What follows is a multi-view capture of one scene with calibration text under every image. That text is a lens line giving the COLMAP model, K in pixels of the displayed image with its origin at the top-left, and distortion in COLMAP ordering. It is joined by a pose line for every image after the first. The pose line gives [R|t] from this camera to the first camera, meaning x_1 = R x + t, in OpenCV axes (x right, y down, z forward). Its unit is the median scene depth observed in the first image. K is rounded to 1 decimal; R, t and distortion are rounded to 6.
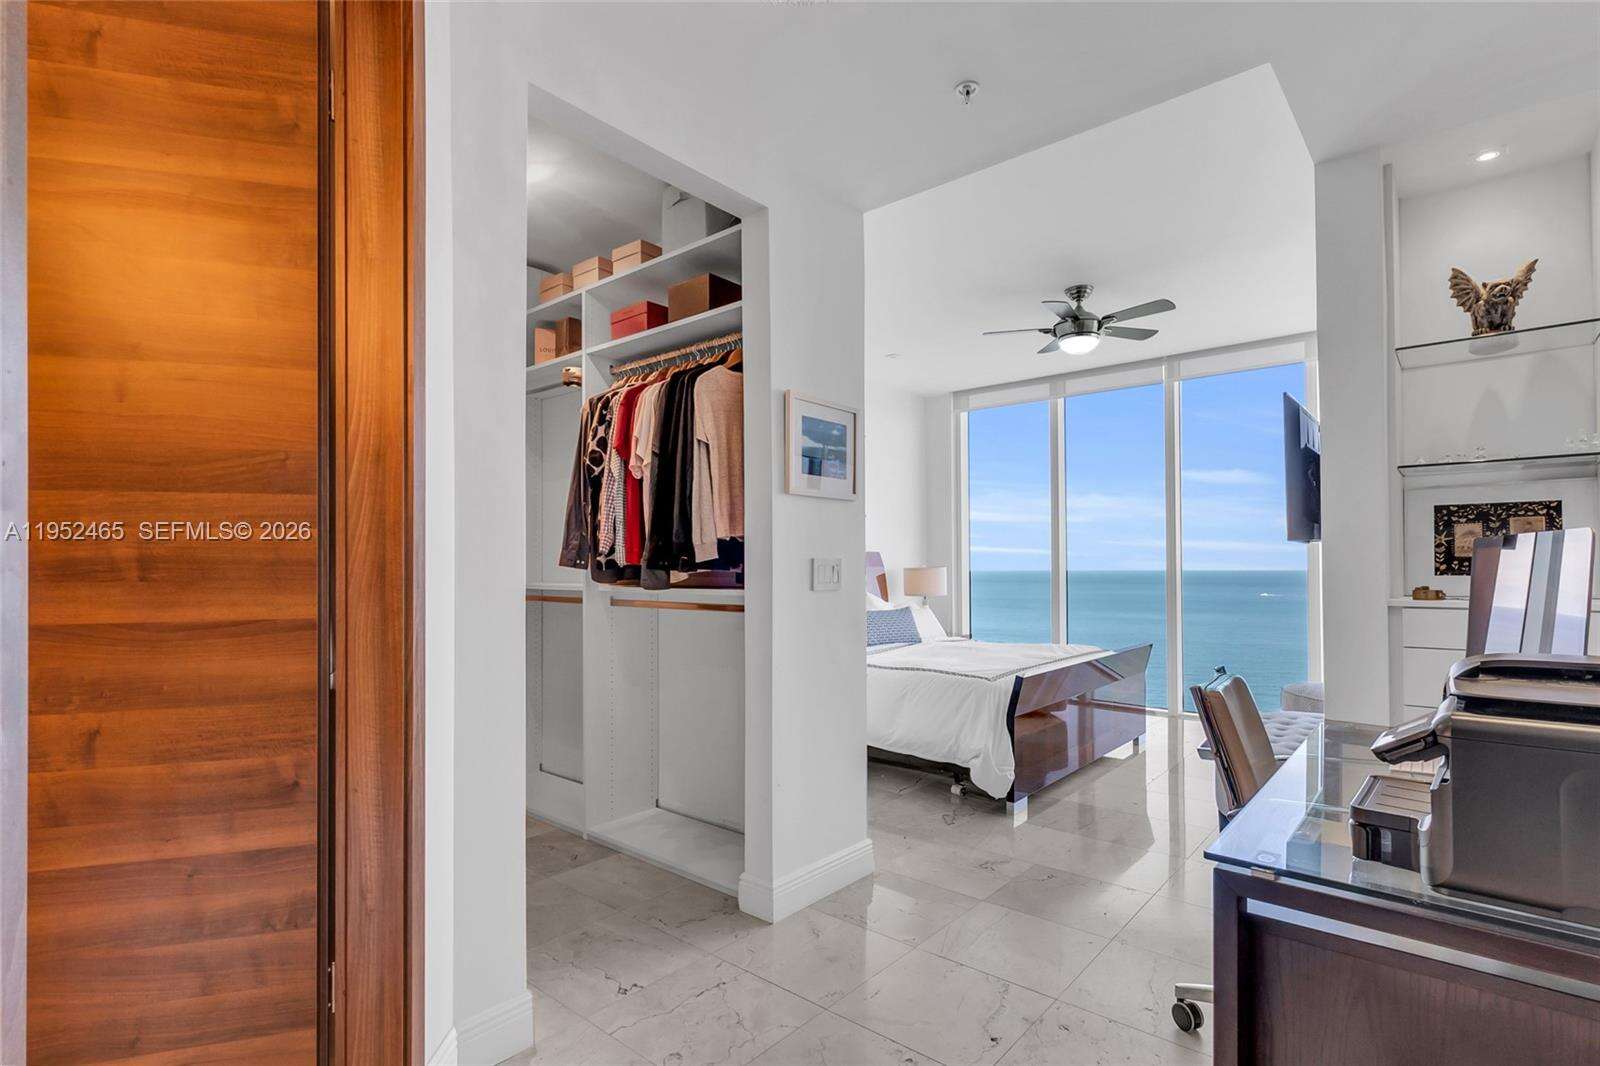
lens RADIAL K [[771.0, 0, 794.8], [0, 771.0, 537.2], [0, 0, 1]] dist [0.001987, 0.000376]
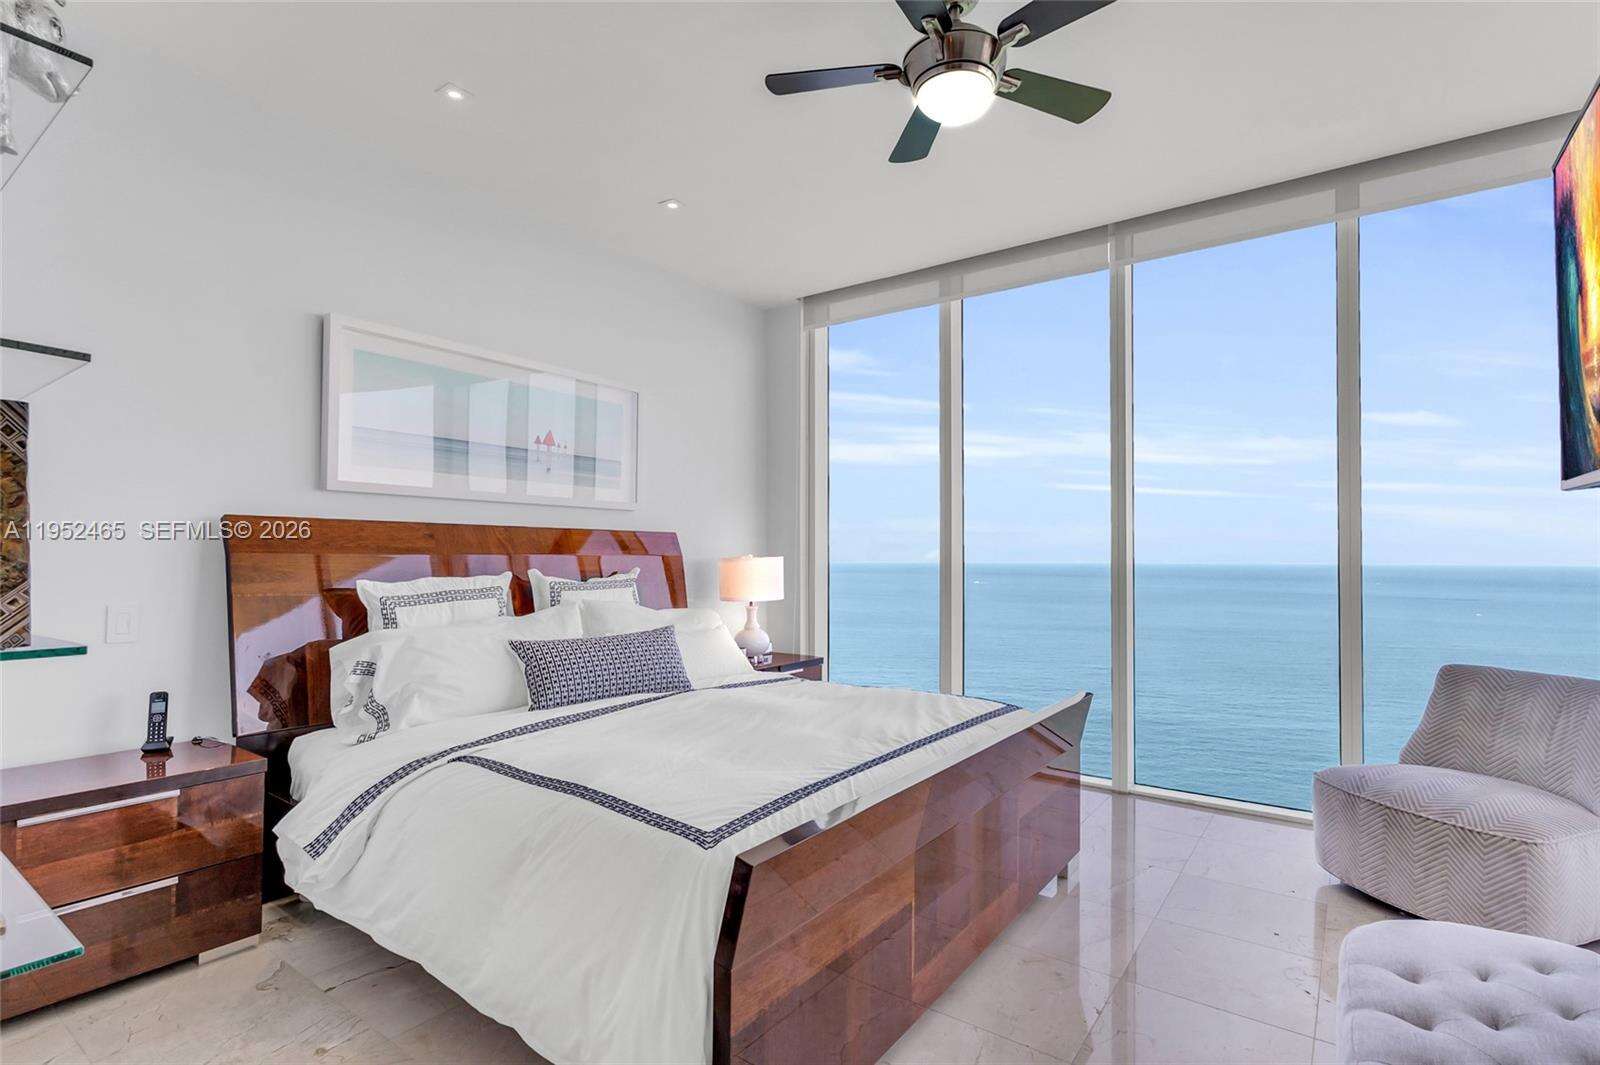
lens RADIAL K [[771.0, 0, 794.8], [0, 771.0, 536.7], [0, 0, 1]] dist [0.001987, 0.000376]
pose [[0.997010, 0.001514, 0.077256, 0.174947], [-0.002164, 0.999963, 0.008328, 0.018702], [-0.077241, -0.008471, 0.996976, 0.393792]]
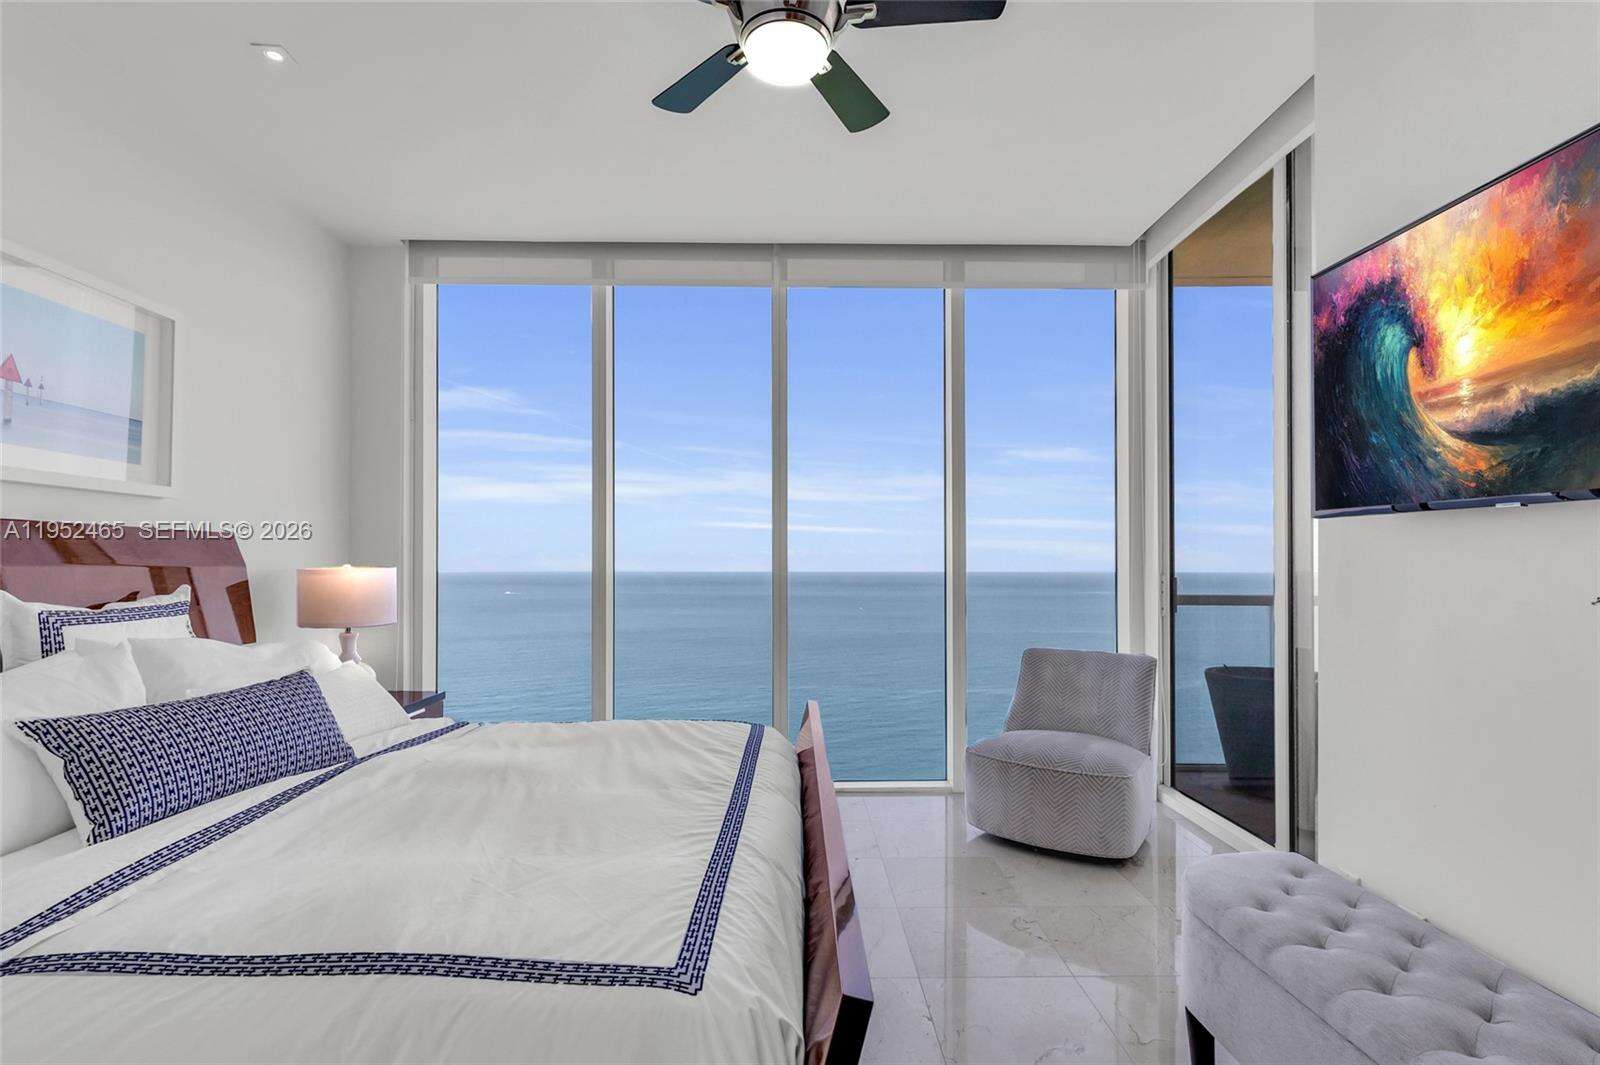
lens RADIAL K [[768.8, 0, 791.6], [0, 768.8, 545.3], [0, 0, 1]] dist [0.003293, -0.000101]
pose [[0.750666, 0.014389, 0.660525, 0.065711], [-0.019197, 0.999816, 0.000037, 0.022058], [-0.660402, -0.012708, 0.750804, 0.505046]]
